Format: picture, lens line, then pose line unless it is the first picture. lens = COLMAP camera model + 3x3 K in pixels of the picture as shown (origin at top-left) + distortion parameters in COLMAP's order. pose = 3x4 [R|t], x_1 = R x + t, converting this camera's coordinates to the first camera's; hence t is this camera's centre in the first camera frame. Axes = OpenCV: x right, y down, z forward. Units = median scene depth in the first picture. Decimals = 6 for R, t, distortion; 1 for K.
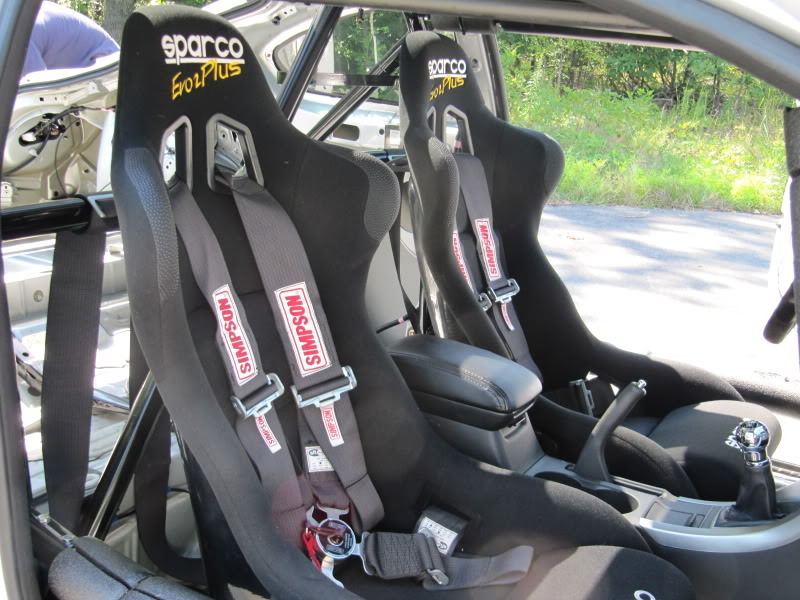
lens RADIAL K [[938.2, 0, 400.0], [0, 938.2, 300.0], [0, 0, 1]] dist [-0.094186, 0.187879]
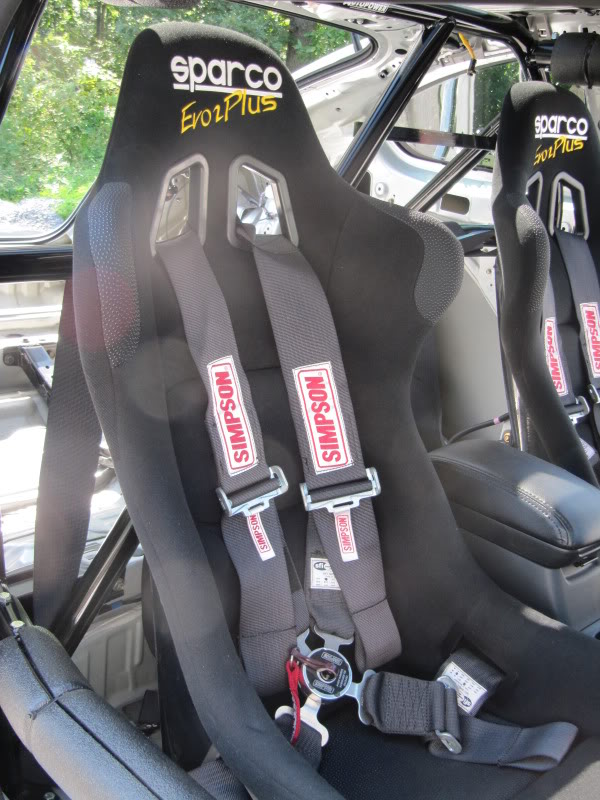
lens RADIAL K [[938.2, 0, 300.0], [0, 938.2, 400.0], [0, 0, 1]] dist [-0.094186, 0.187879]
pose [[0.959132, 0.099275, -0.264972, 0.100161], [-0.096196, 0.995058, 0.024607, -0.003446], [0.266105, 0.001888, 0.963942, 0.192182]]
